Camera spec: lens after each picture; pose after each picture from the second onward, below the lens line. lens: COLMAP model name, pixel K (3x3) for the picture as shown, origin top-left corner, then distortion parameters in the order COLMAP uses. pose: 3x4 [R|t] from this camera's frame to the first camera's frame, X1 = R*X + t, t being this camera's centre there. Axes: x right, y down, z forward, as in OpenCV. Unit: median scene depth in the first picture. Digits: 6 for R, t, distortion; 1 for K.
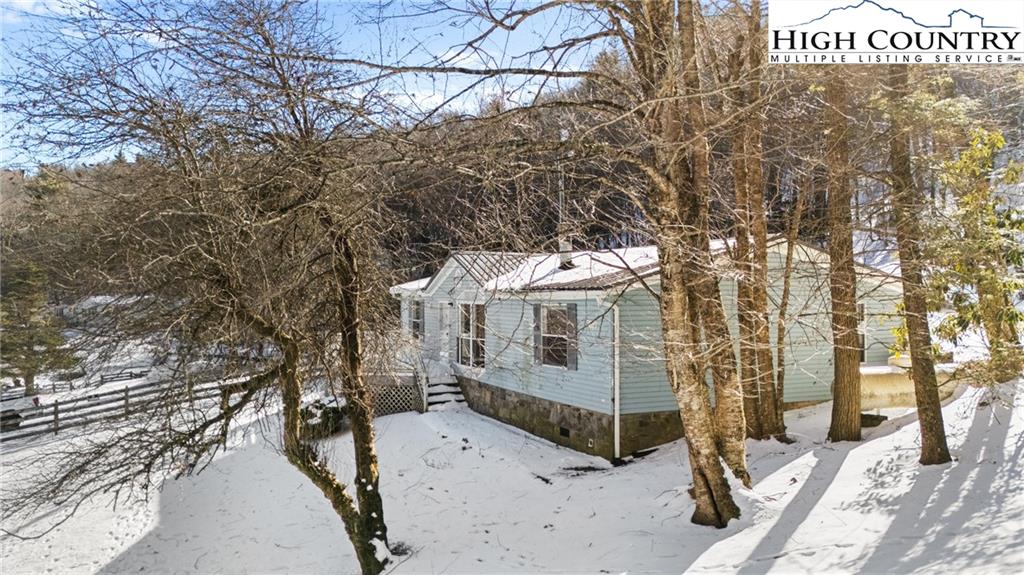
lens RADIAL K [[783.2, 0, 512.0], [0, 783.2, 287.5], [0, 0, 1]] dist [0.000953, 0.000770]
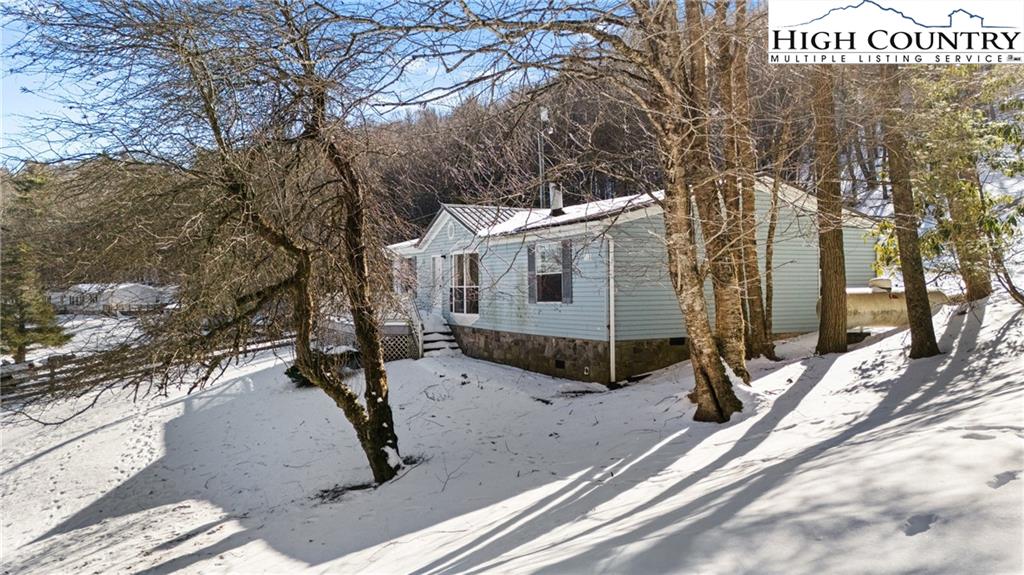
lens RADIAL K [[744.3, 0, 512.0], [0, 744.3, 287.5], [0, 0, 1]] dist [0.005361, -0.004727]
pose [[0.999222, -0.007035, 0.038803, -0.041120], [0.007096, 0.999974, -0.001433, 0.100474], [-0.038792, 0.001708, 0.999246, 0.015600]]
